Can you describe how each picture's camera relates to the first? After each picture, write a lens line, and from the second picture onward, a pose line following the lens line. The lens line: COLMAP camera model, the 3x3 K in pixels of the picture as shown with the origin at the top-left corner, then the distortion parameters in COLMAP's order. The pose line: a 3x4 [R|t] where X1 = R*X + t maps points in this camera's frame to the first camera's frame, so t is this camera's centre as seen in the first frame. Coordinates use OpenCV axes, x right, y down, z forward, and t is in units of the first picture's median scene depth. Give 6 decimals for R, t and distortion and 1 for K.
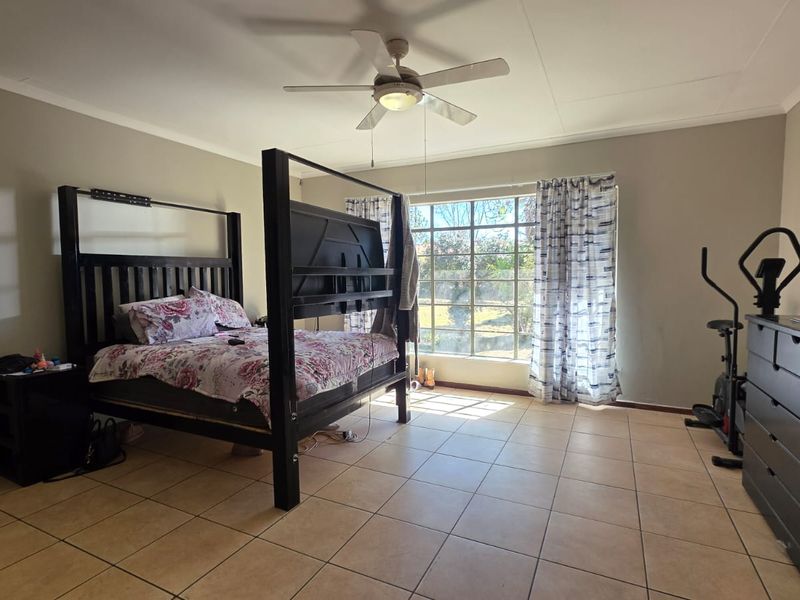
lens RADIAL K [[427.7, 0, 405.0], [0, 427.7, 300.8], [0, 0, 1]] dist [-0.005198, -0.007042]
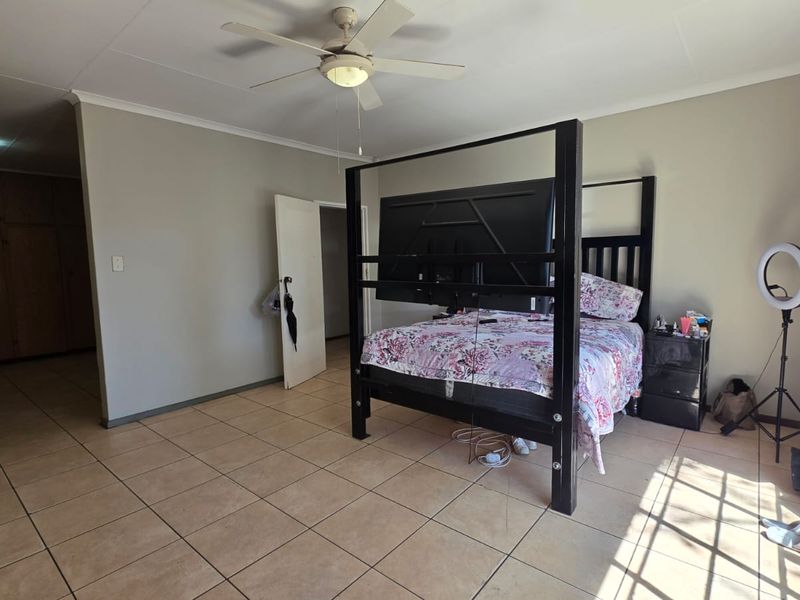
lens RADIAL K [[427.7, 0, 406.2], [0, 427.7, 299.0], [0, 0, 1]] dist [-0.005198, -0.007042]
pose [[-0.249431, 0.104527, -0.962735, 0.703004], [-0.037673, 0.992358, 0.117504, -0.080740], [0.967660, 0.065578, -0.243587, 1.091957]]
